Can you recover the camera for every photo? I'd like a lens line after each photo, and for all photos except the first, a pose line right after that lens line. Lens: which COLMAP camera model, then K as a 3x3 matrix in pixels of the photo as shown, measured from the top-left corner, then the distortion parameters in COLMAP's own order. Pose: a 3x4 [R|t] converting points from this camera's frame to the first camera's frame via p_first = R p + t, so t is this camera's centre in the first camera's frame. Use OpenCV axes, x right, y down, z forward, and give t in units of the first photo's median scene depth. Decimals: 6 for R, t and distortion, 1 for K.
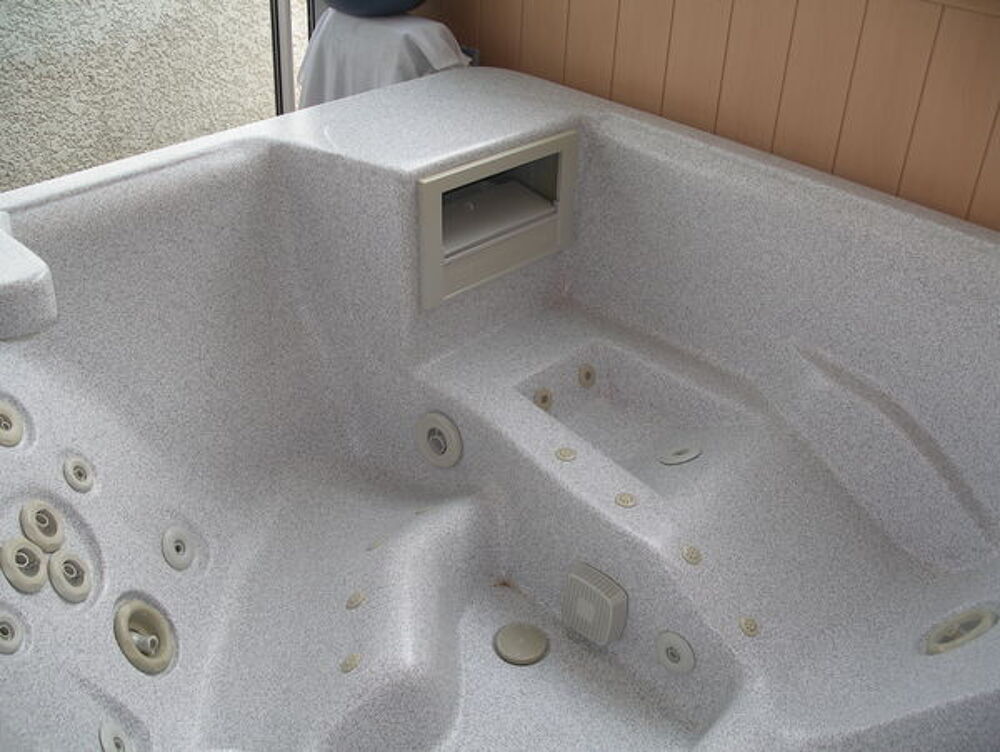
lens RADIAL K [[1076.4, 0, 505.0], [0, 1076.4, 374.2], [0, 0, 1]] dist [-0.186522, 0.239511]
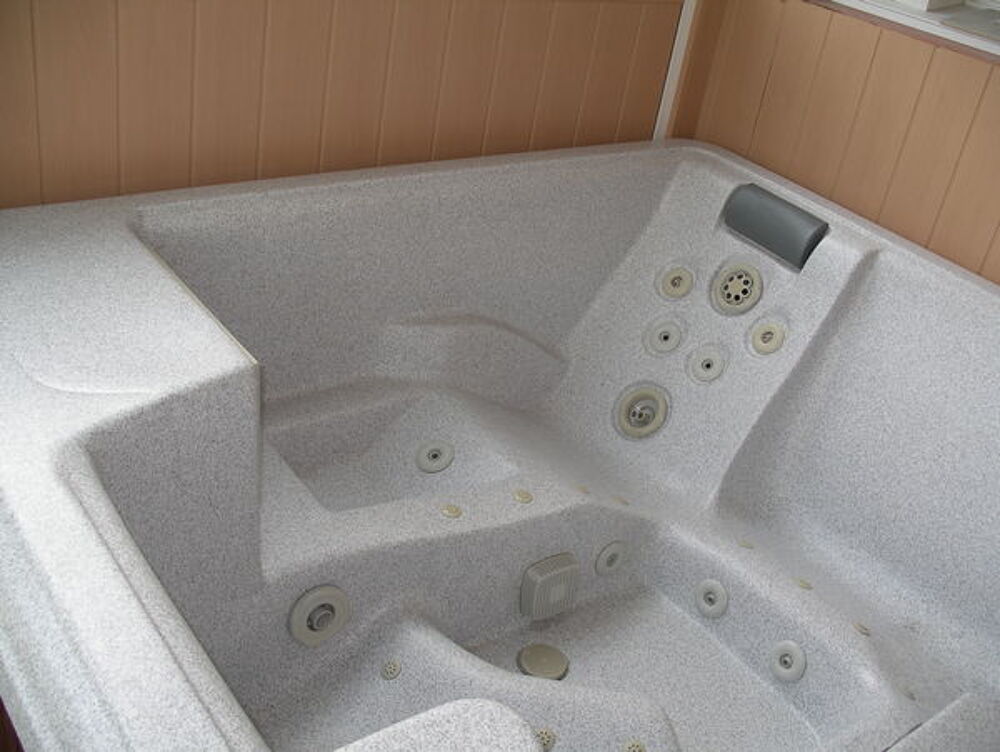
lens RADIAL K [[1076.4, 0, 505.0], [0, 1076.4, 374.2], [0, 0, 1]] dist [-0.186522, 0.239511]
pose [[0.161525, -0.512300, 0.843480, -0.607856], [0.397091, 0.816199, 0.419688, -0.366066], [-0.903453, 0.267148, 0.335267, 0.491019]]
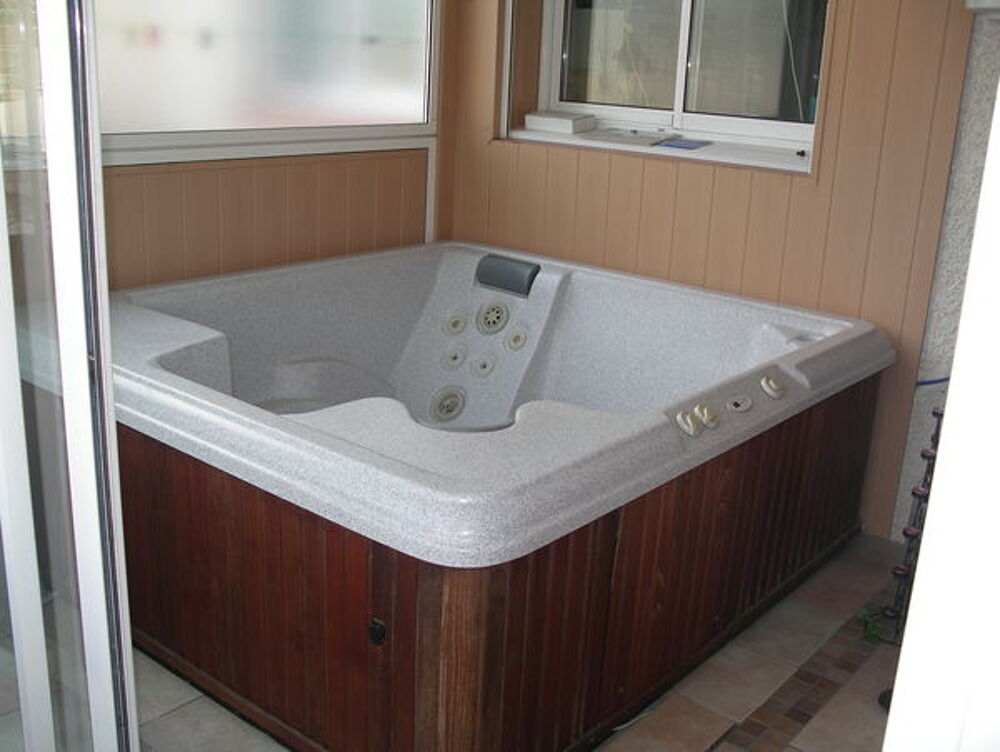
lens RADIAL K [[1076.4, 0, 505.0], [0, 1076.4, 374.2], [0, 0, 1]] dist [-0.186522, 0.239511]
pose [[-0.062721, -0.336273, 0.939674, -1.271352], [0.497724, 0.805549, 0.321497, -0.357265], [-0.865064, 0.487863, 0.116847, 0.444151]]
